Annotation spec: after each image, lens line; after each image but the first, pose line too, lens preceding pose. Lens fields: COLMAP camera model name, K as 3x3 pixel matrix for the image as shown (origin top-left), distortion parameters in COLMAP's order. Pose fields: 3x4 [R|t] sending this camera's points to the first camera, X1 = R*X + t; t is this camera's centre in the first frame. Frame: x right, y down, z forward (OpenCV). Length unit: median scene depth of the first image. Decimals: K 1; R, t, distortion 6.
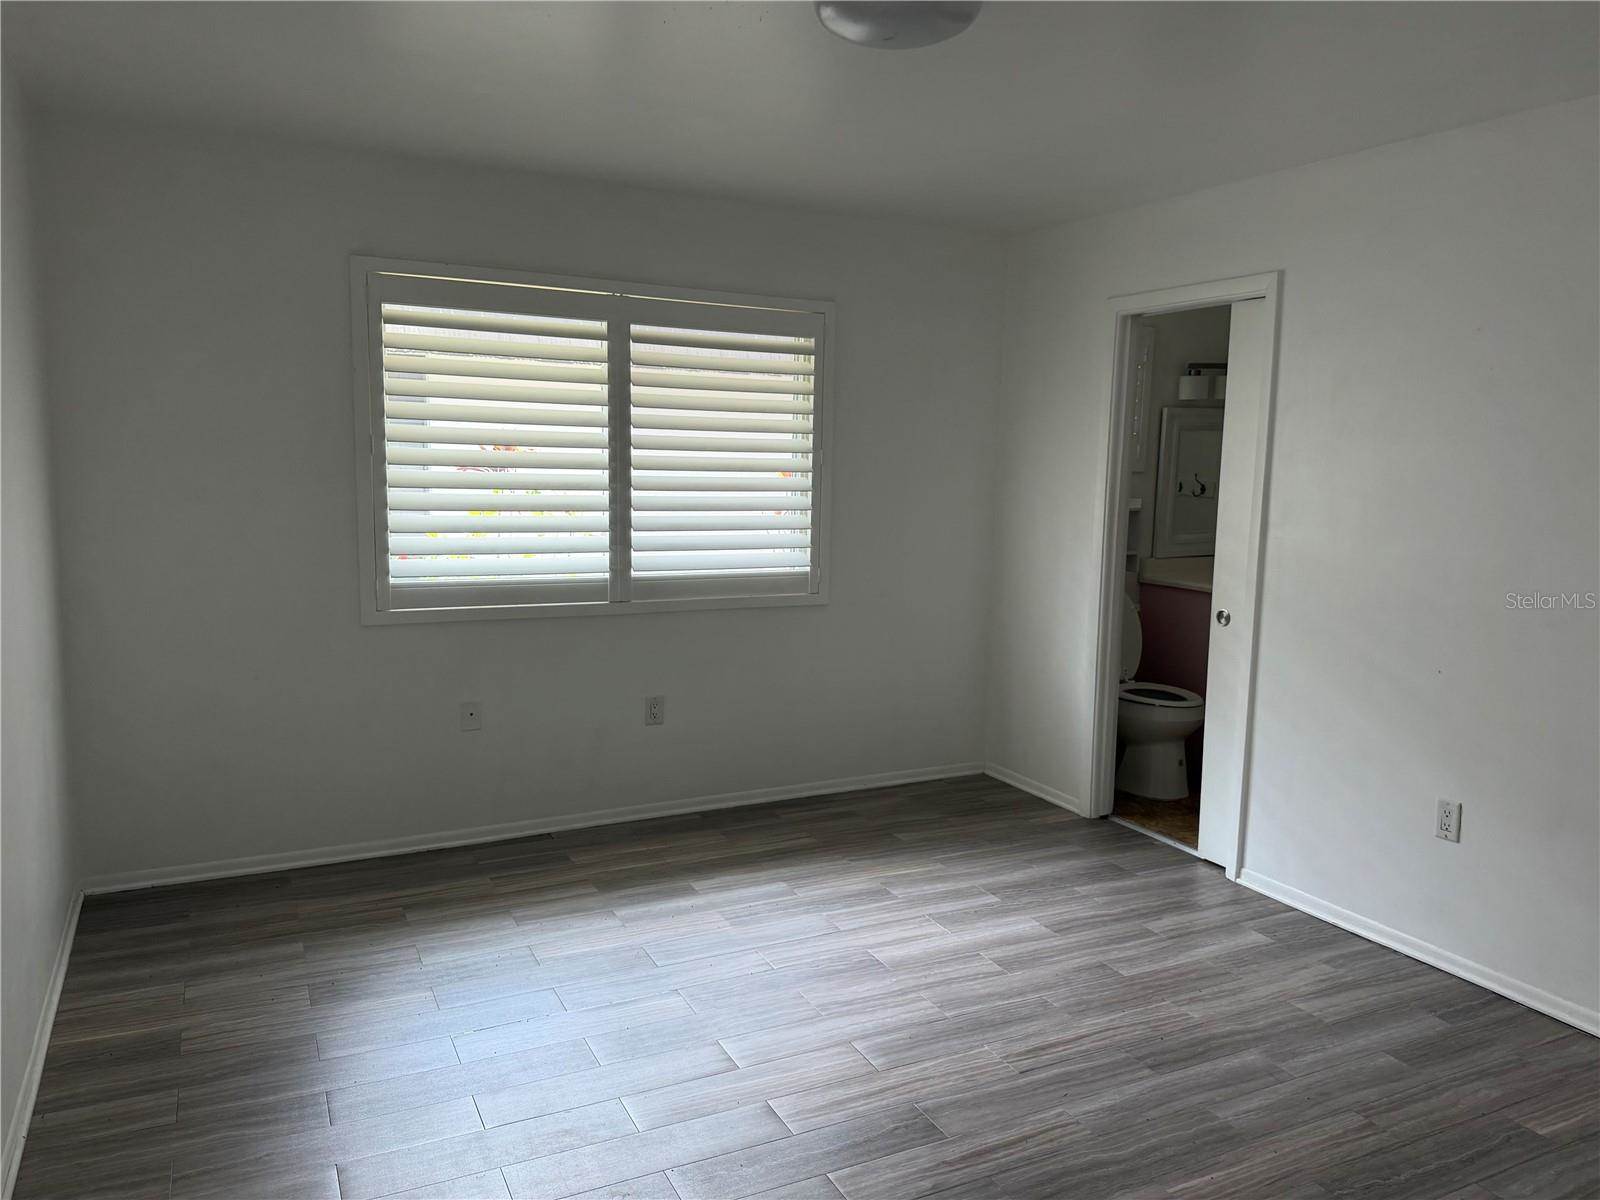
lens RADIAL K [[1164.5, 0, 791.9], [0, 1164.5, 607.5], [0, 0, 1]] dist [0.060520, -0.146448]
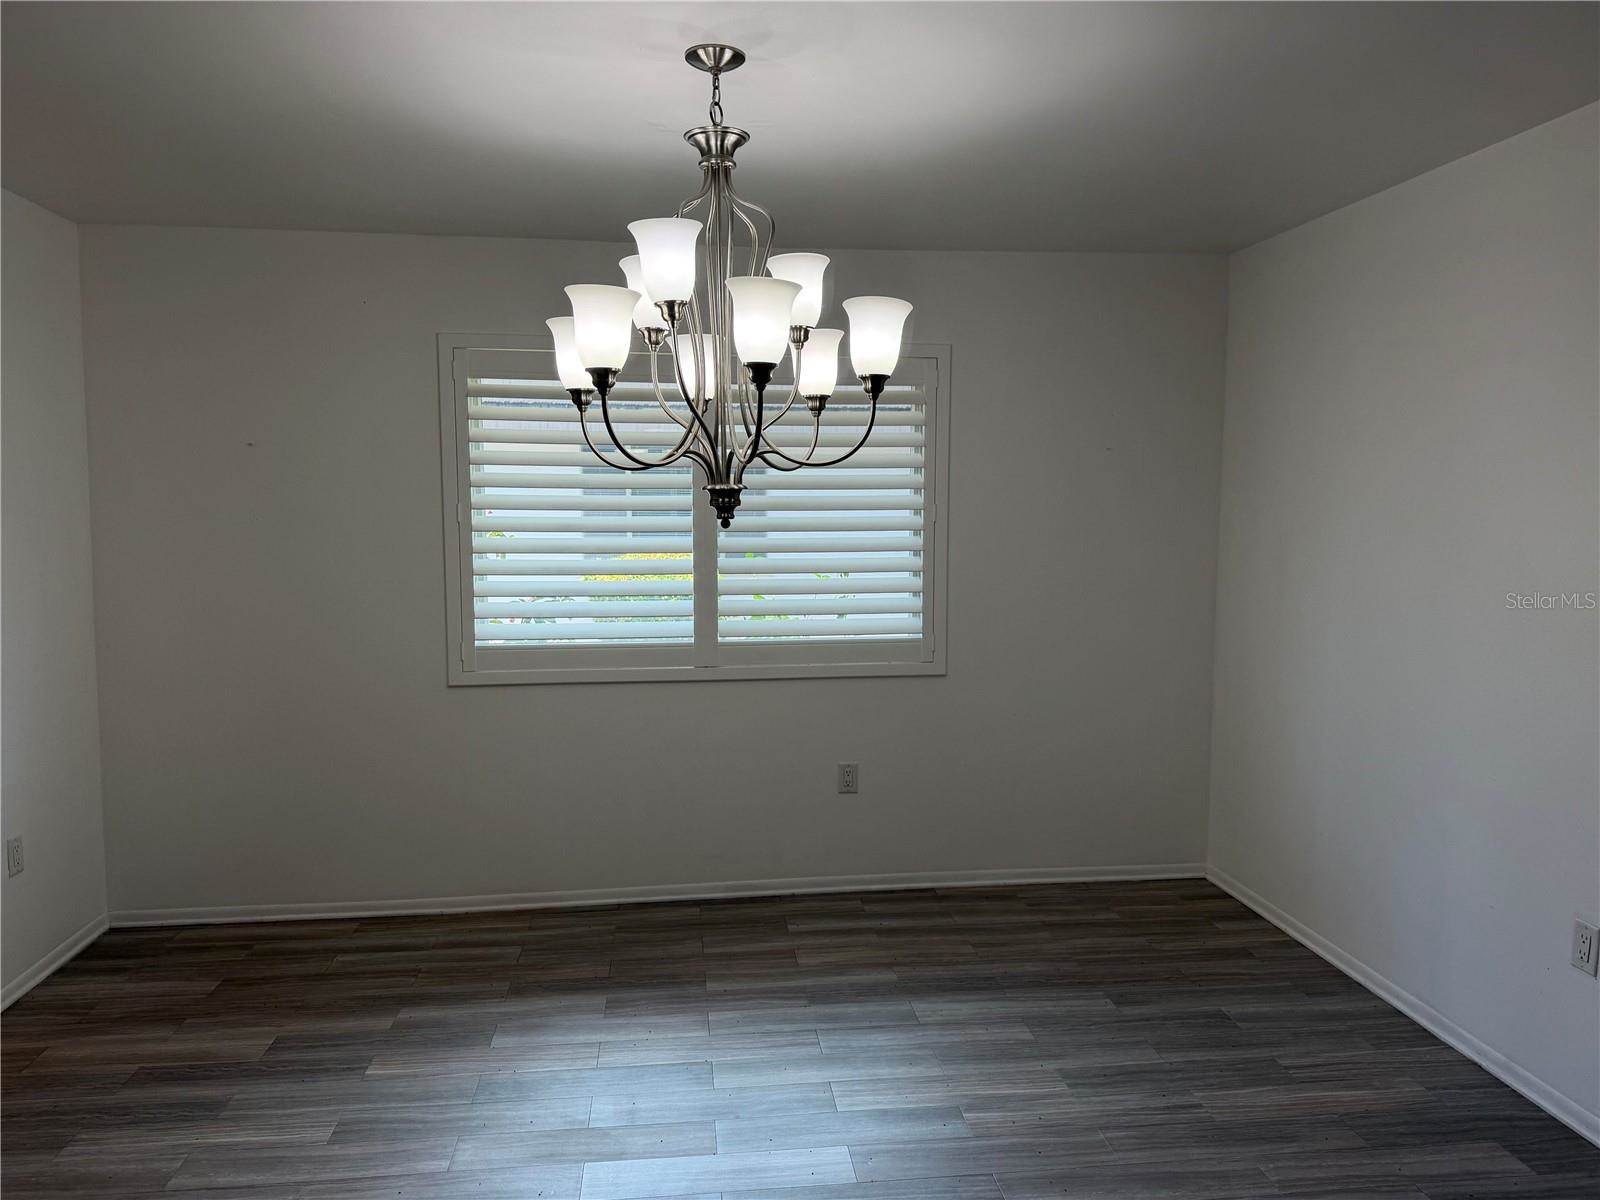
lens RADIAL K [[1143.4, 0, 798.5], [0, 1143.4, 637.4], [0, 0, 1]] dist [0.062403, -0.129567]
pose [[0.939644, 0.009850, -0.342011, 0.250776], [-0.018643, 0.999575, -0.022432, -0.010822], [0.341644, 0.027455, 0.939428, 0.132872]]
